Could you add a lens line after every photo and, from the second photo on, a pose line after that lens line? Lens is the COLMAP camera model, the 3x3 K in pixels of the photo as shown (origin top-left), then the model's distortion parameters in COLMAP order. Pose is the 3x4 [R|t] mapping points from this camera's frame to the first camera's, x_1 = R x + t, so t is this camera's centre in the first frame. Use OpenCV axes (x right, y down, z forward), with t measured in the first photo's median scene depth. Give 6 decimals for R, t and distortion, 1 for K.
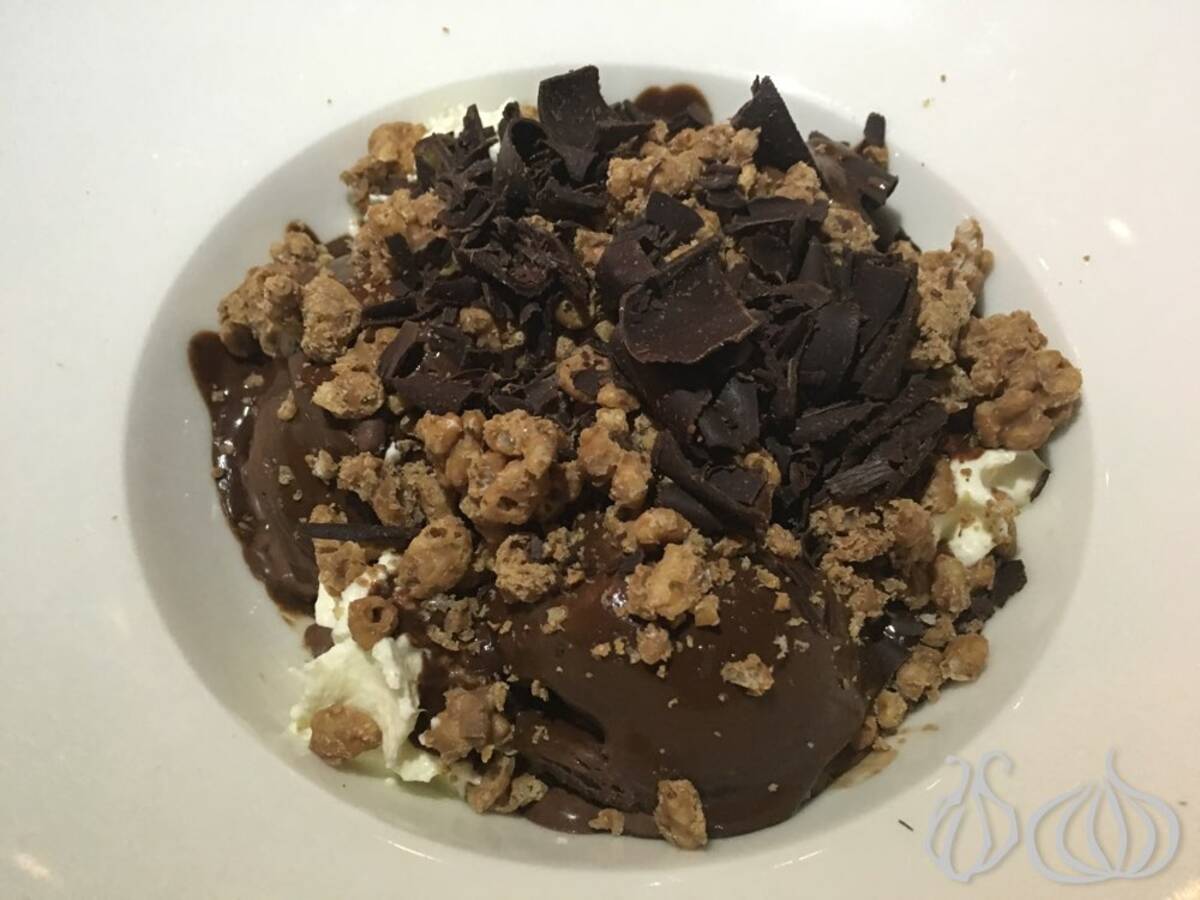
lens RADIAL K [[1012.8, 0, 595.1], [0, 1012.8, 410.5], [0, 0, 1]] dist [0.036383, -0.096178]
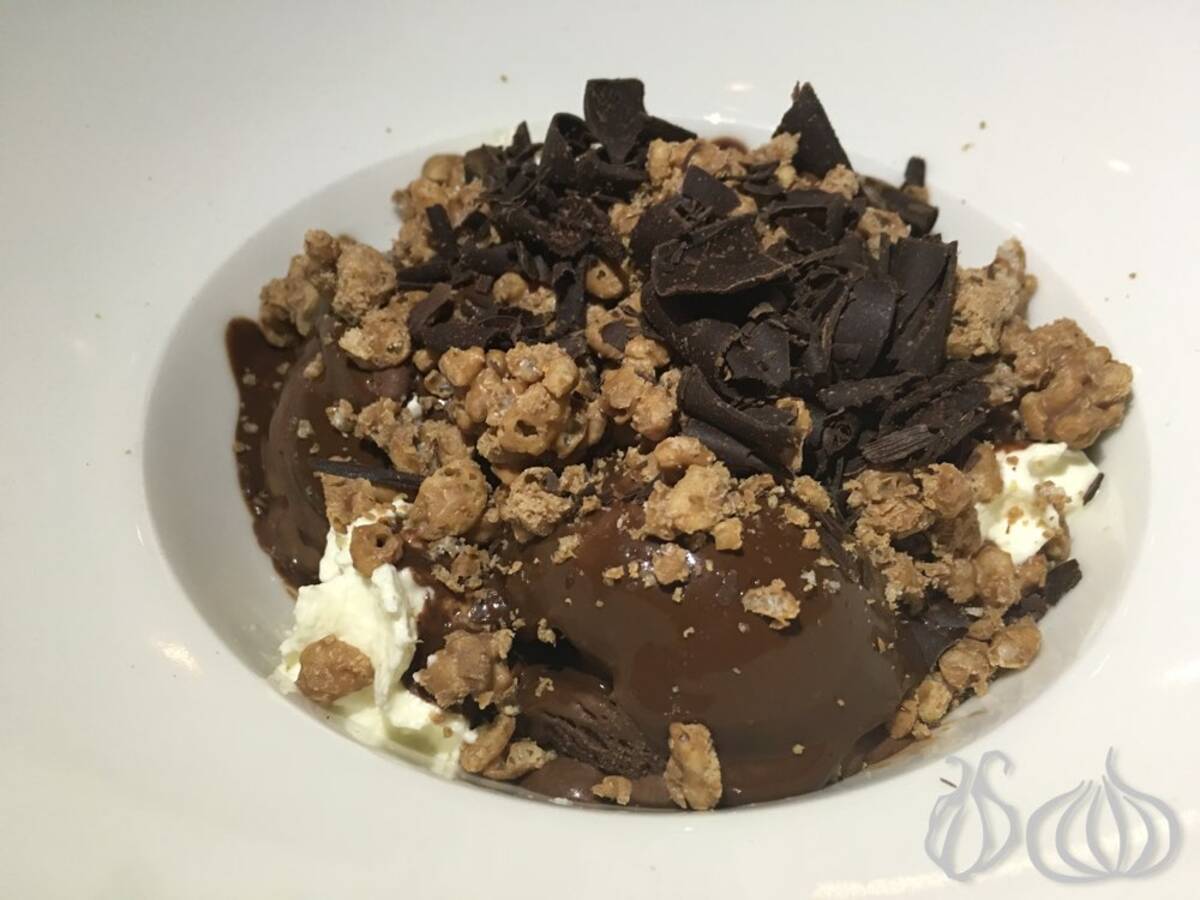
lens RADIAL K [[1012.8, 0, 600.7], [0, 1012.8, 450.6], [0, 0, 1]] dist [0.036383, -0.096178]
pose [[0.997760, 0.044095, -0.050308, 0.031475], [-0.053053, 0.979661, -0.193518, 0.268602], [0.040752, 0.195753, 0.979806, 0.058091]]
